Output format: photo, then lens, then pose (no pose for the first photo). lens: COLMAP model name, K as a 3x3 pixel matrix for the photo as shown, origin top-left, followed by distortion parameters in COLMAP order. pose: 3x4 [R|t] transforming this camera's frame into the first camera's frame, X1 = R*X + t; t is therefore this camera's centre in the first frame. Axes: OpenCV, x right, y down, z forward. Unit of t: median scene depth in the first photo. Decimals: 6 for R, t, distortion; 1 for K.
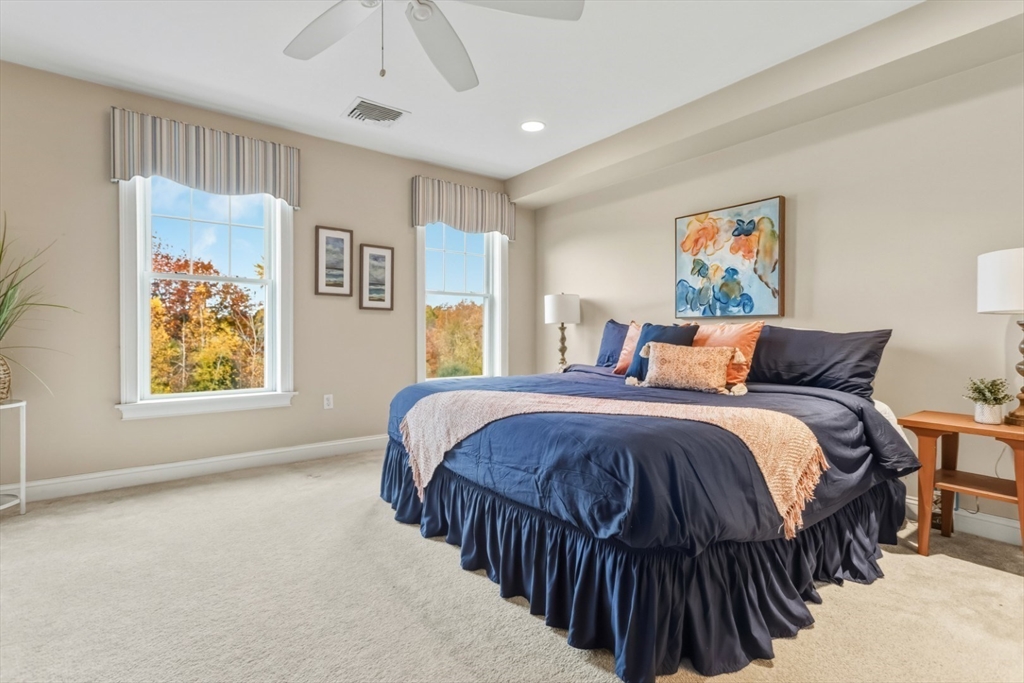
lens RADIAL K [[491.5, 0, 512.1], [0, 491.5, 340.1], [0, 0, 1]] dist [-0.002985, 0.002339]
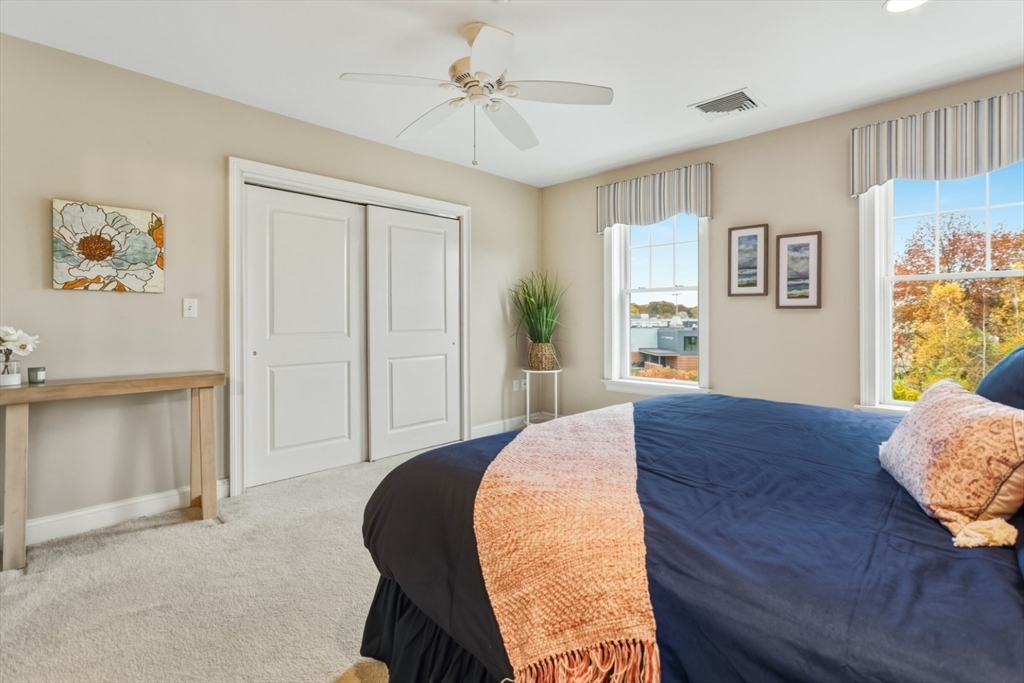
lens RADIAL K [[491.5, 0, 521.1], [0, 491.5, 323.5], [0, 0, 1]] dist [-0.002985, 0.002339]
pose [[0.158611, 0.005928, -0.987323, 0.505202], [-0.009898, 0.999941, 0.004413, -0.034692], [0.987292, 0.009072, 0.158661, 0.392606]]
